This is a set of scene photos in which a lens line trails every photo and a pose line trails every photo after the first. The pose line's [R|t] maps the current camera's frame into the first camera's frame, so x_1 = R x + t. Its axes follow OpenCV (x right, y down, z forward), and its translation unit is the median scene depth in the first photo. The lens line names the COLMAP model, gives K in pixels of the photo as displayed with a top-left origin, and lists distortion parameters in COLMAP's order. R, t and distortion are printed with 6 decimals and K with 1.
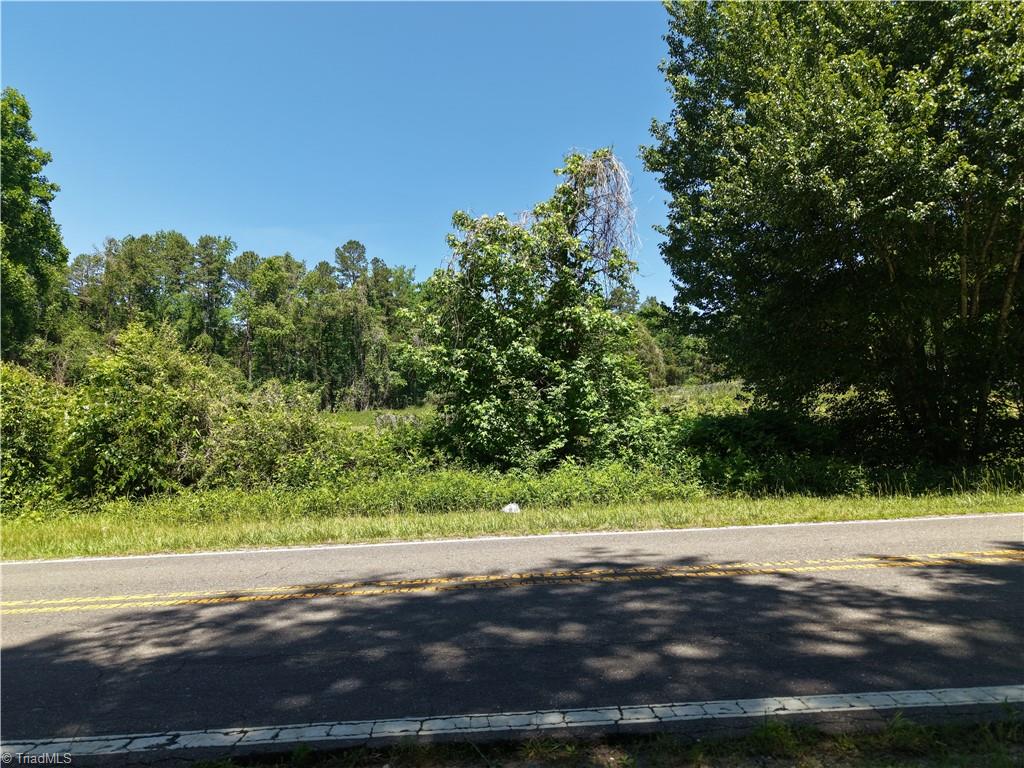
lens RADIAL K [[680.9, 0, 512.4], [0, 680.9, 392.1], [0, 0, 1]] dist [0.025038, -0.024770]
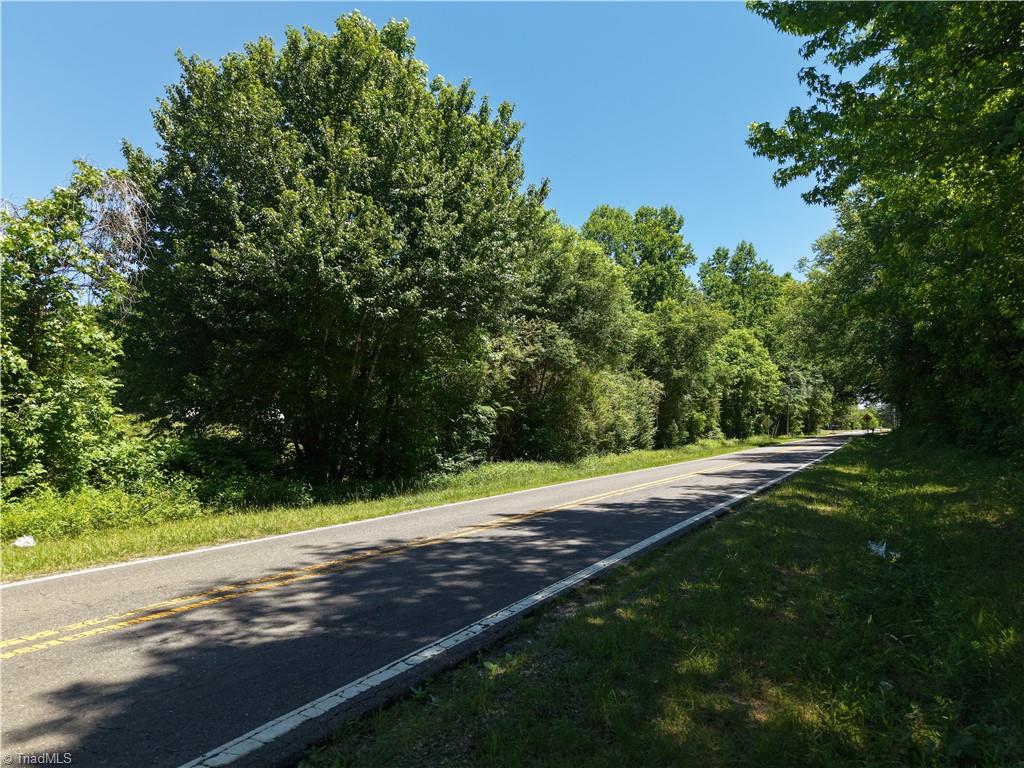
lens RADIAL K [[680.9, 0, 503.7], [0, 680.9, 386.4], [0, 0, 1]] dist [0.025038, -0.024770]
pose [[0.499678, 0.095054, 0.860980, -1.135769], [-0.053931, 0.995446, -0.078601, 0.013881], [-0.864531, -0.007158, 0.502529, 0.032419]]
